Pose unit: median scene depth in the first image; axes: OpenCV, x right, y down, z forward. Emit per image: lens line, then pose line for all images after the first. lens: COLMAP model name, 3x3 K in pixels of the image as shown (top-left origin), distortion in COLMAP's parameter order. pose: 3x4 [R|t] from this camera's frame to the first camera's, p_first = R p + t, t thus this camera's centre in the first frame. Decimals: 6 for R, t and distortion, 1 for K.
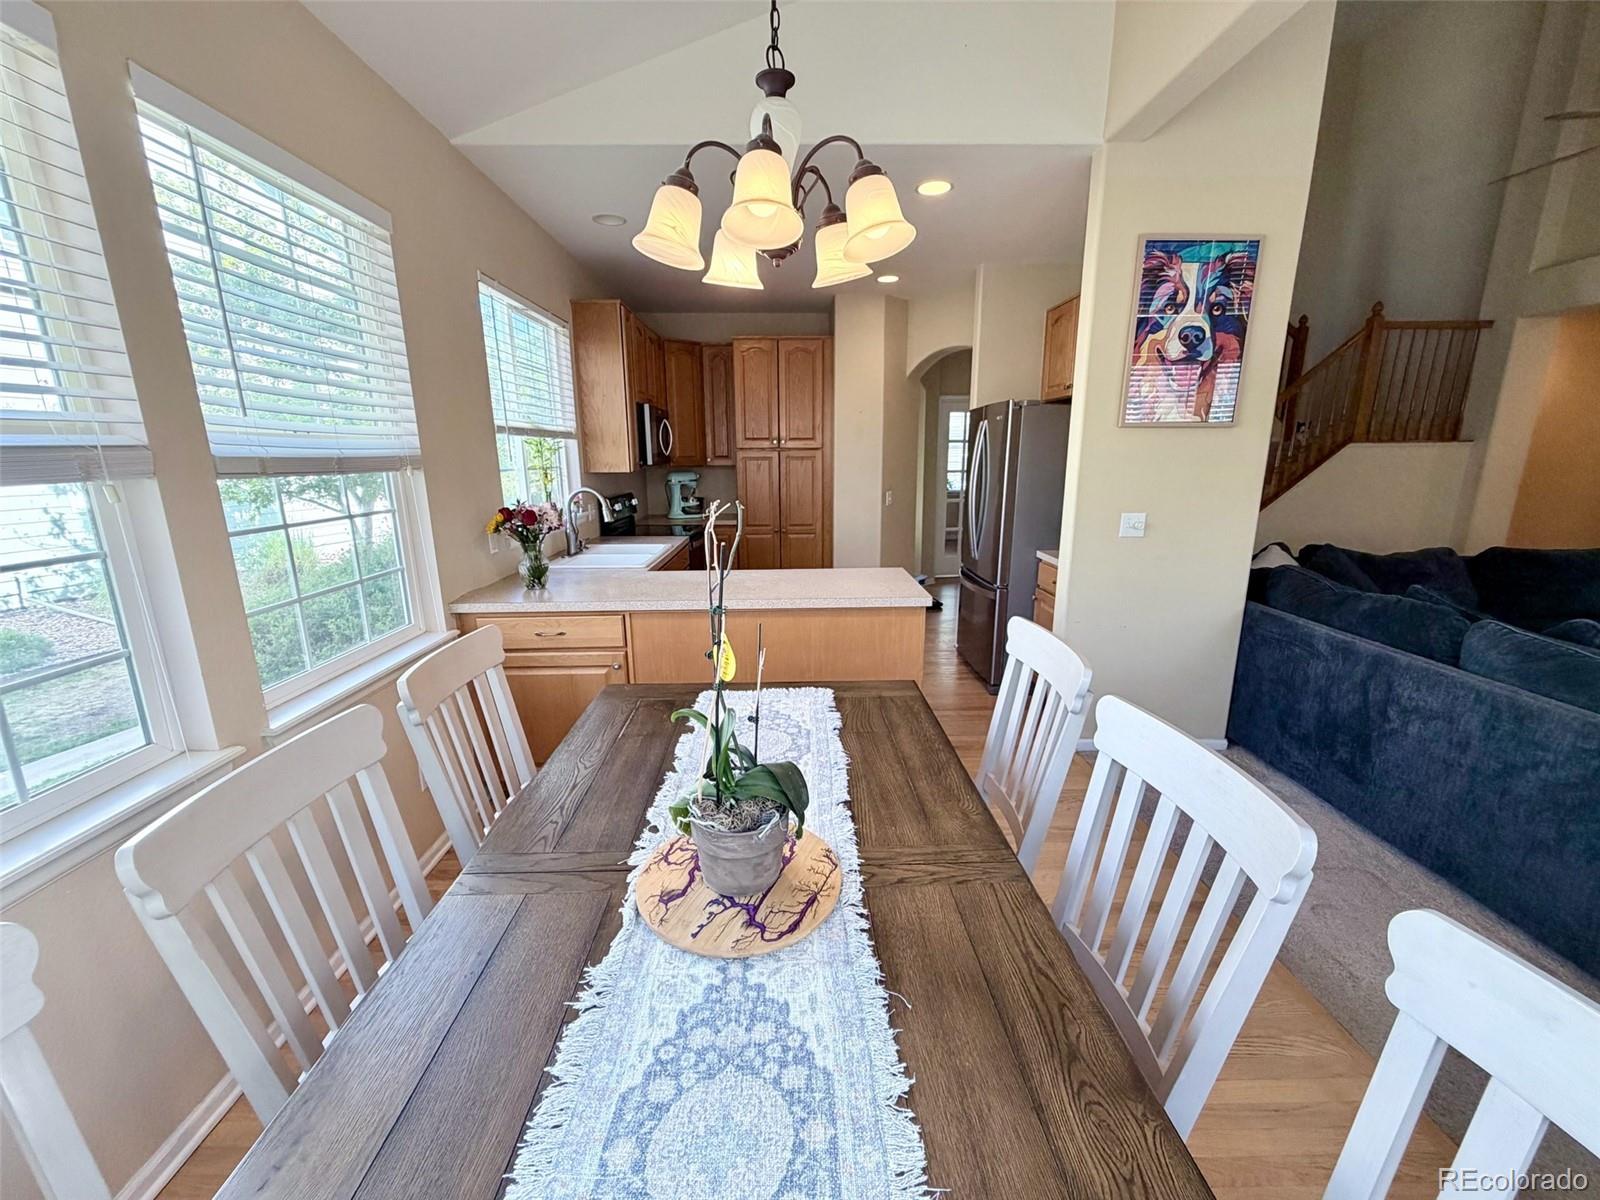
lens RADIAL K [[634.1, 0, 794.7], [0, 634.1, 601.0], [0, 0, 1]] dist [0.000349, 0.000175]
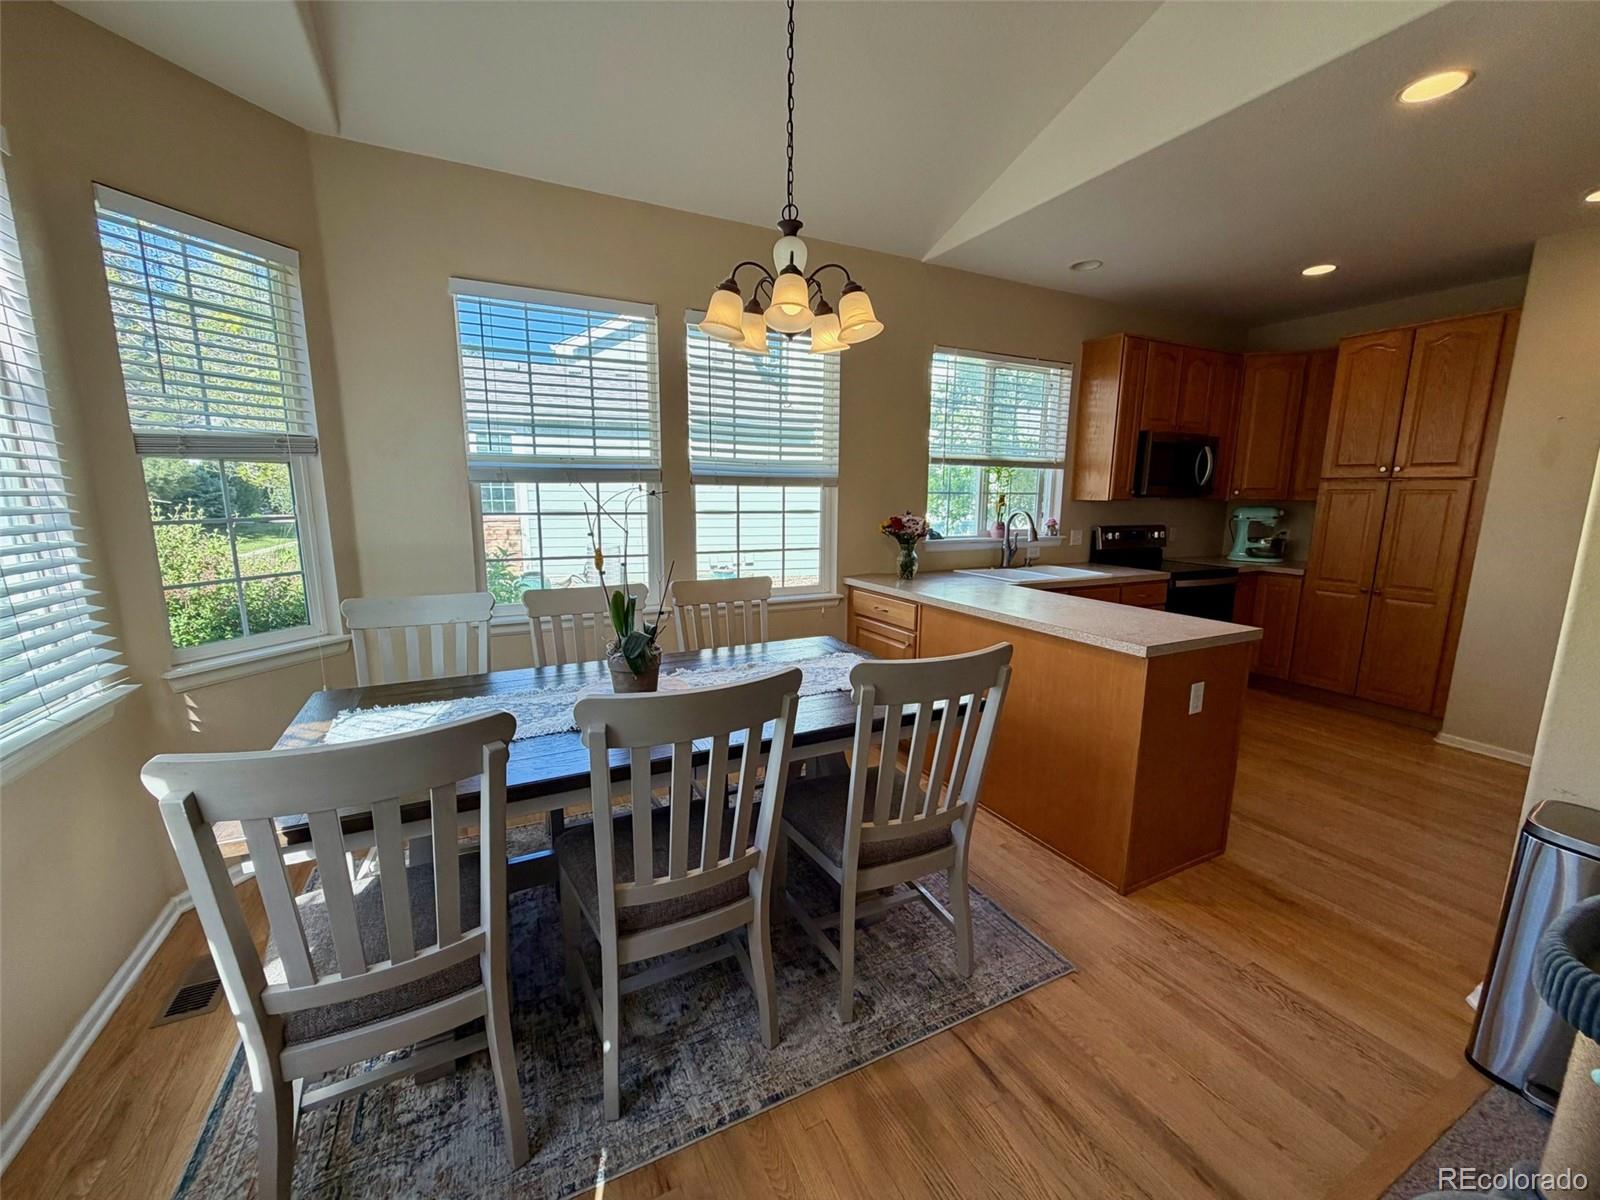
lens RADIAL K [[634.1, 0, 794.7], [0, 634.1, 601.0], [0, 0, 1]] dist [0.000349, 0.000175]
pose [[0.446863, 0.166579, -0.878957, 0.600191], [-0.216387, 0.973463, 0.074478, -0.022237], [0.868038, 0.156913, 0.471050, 0.173941]]
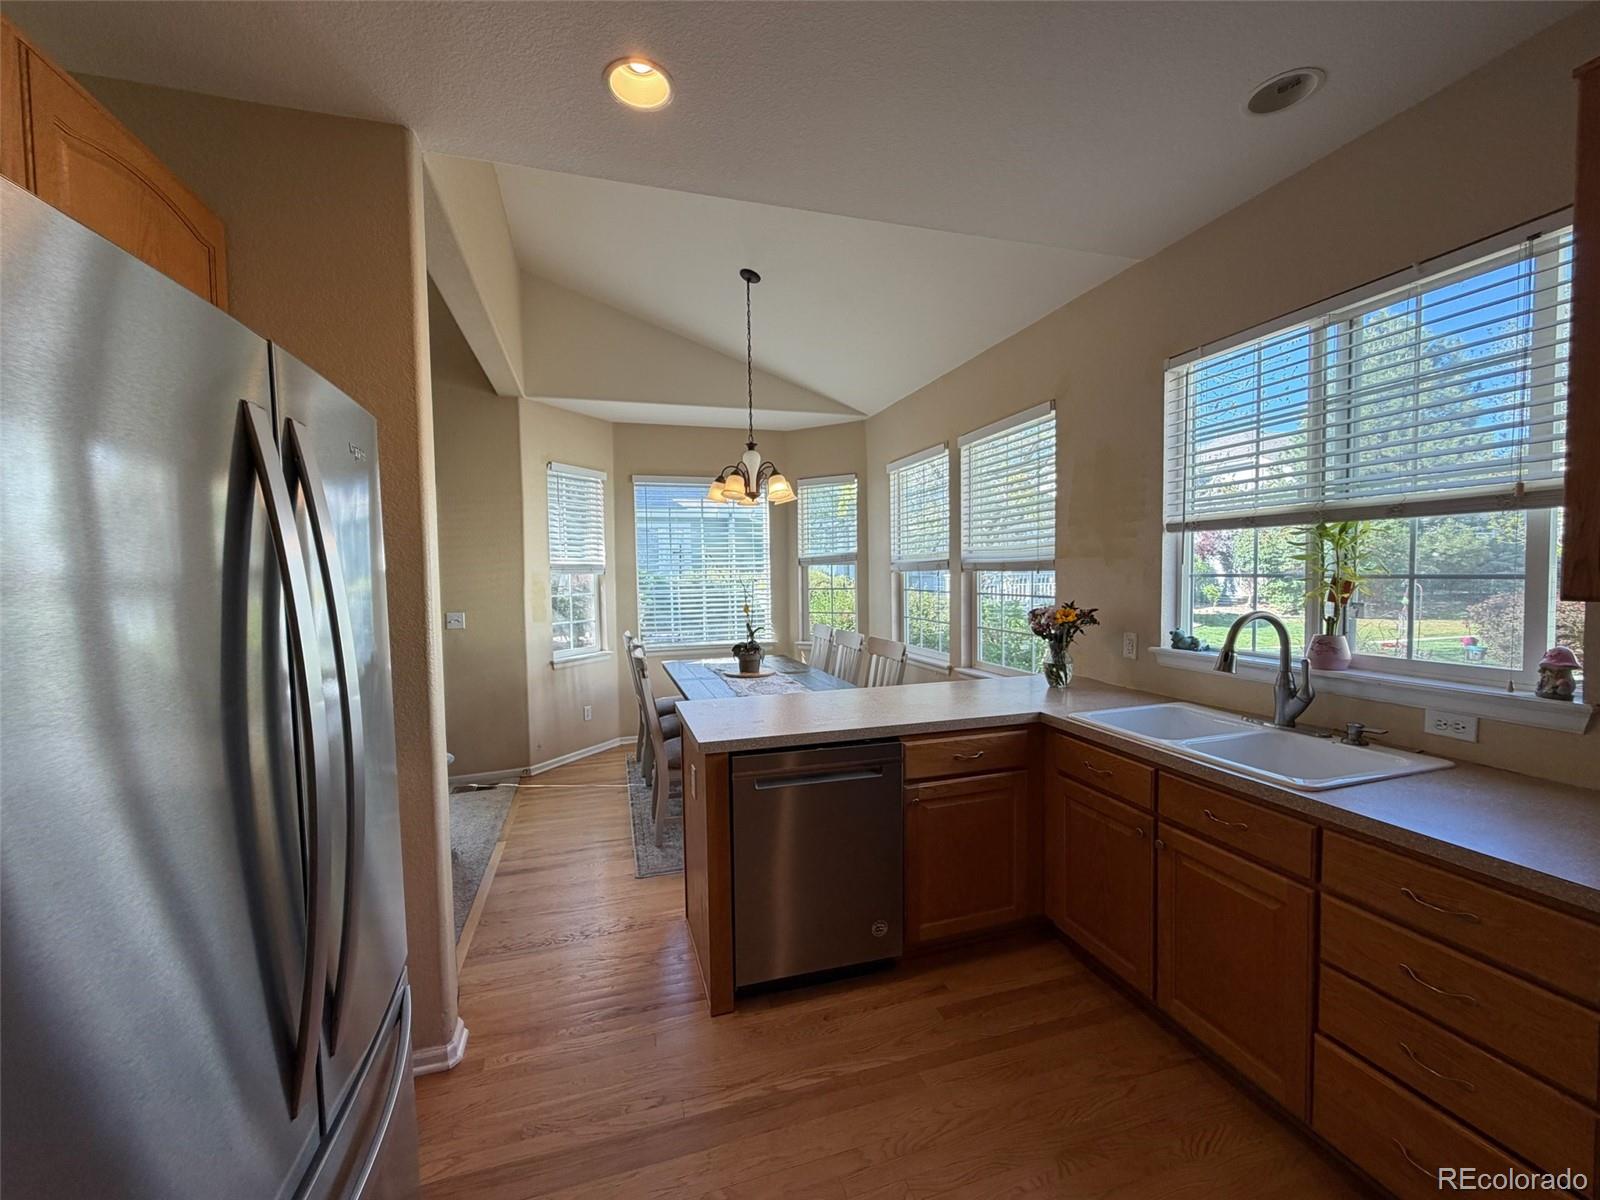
lens RADIAL K [[634.1, 0, 794.7], [0, 634.1, 601.0], [0, 0, 1]] dist [0.000349, 0.000175]
pose [[-0.955003, 0.041388, -0.293695, 0.271504], [-0.040066, 0.963137, 0.266010, -0.376866], [0.293878, 0.265808, -0.918140, 1.642340]]
